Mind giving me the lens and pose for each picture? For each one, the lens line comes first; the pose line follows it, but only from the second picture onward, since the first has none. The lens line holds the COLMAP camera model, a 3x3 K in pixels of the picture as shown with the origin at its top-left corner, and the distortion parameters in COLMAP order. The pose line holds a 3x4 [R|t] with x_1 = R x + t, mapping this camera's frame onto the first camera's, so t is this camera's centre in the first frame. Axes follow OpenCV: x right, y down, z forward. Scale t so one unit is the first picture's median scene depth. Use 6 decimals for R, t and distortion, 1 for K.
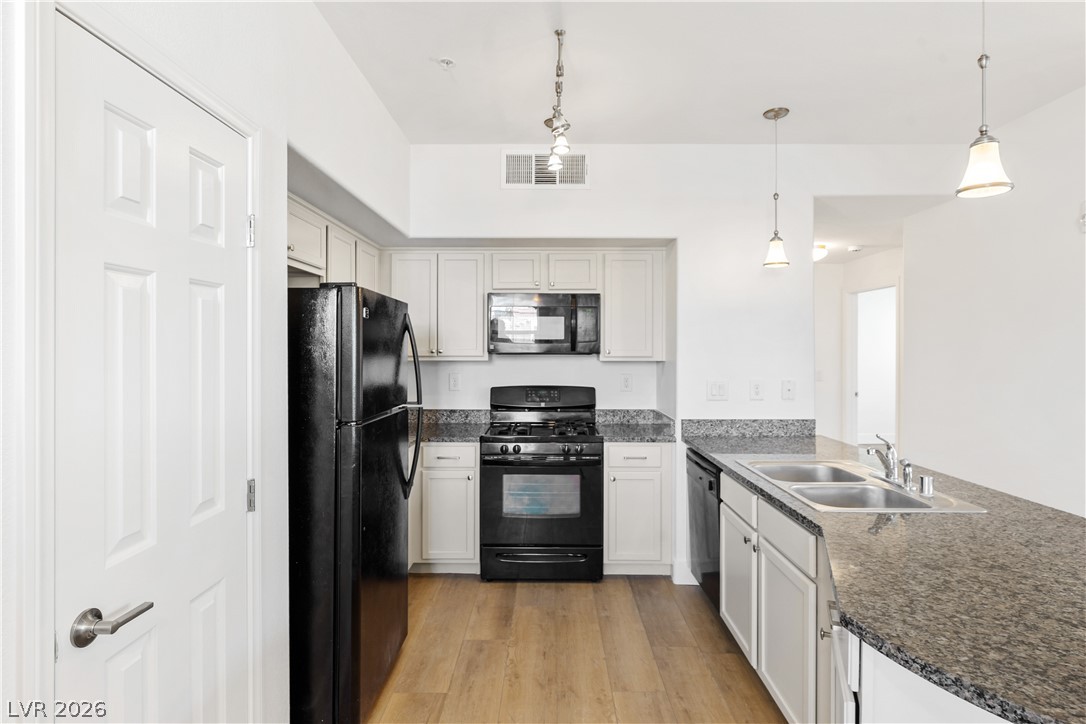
lens RADIAL K [[555.8, 0, 547.0], [0, 555.8, 347.2], [0, 0, 1]] dist [-0.004544, -0.000528]
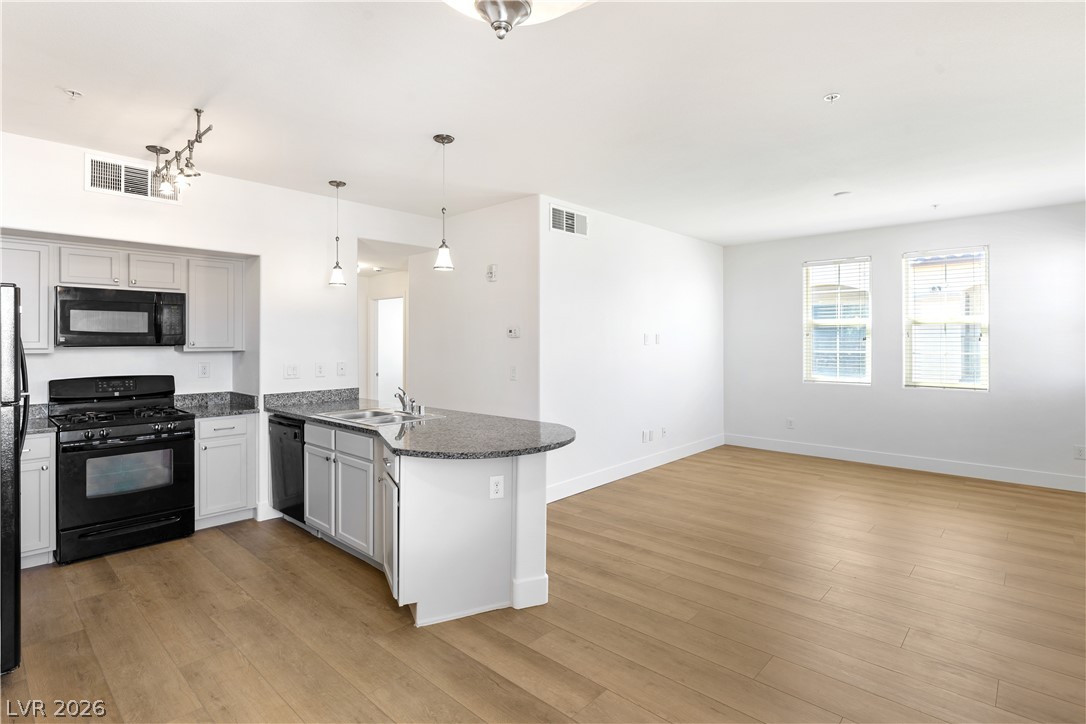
lens RADIAL K [[555.8, 0, 529.3], [0, 555.8, 335.0], [0, 0, 1]] dist [-0.004544, -0.000528]
pose [[0.701233, 0.005576, 0.712911, -0.249067], [0.001859, 0.999952, -0.009650, 0.003311], [-0.712930, 0.008092, 0.701189, -0.358731]]
